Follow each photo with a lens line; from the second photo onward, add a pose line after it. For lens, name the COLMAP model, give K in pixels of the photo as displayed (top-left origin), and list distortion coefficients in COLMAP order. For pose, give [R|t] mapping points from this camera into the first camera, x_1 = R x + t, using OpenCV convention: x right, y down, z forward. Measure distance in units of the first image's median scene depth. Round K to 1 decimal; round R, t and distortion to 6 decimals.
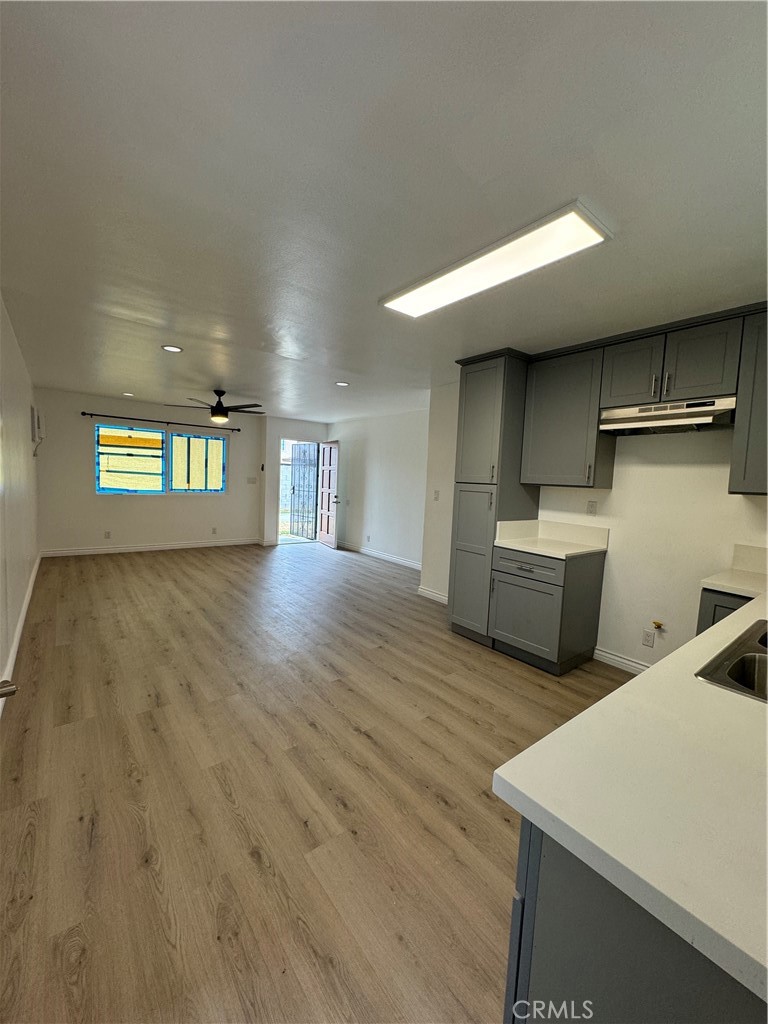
lens RADIAL K [[406.9, 0, 384.7], [0, 406.9, 511.0], [0, 0, 1]] dist [-0.001145, 0.000099]
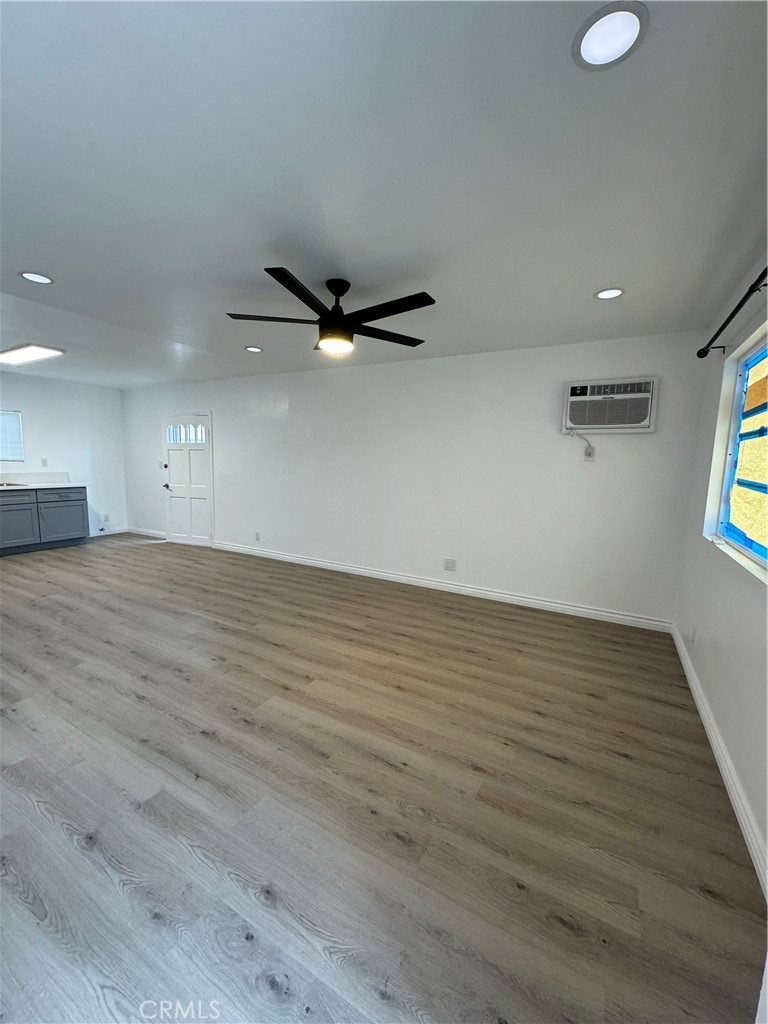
lens RADIAL K [[406.9, 0, 384.7], [0, 406.9, 511.0], [0, 0, 1]] dist [-0.001145, 0.000099]
pose [[-0.920020, -0.020319, -0.391345, -0.501757], [-0.097892, 0.978910, 0.179309, -0.233102], [0.379448, 0.203278, -0.902606, 2.666835]]
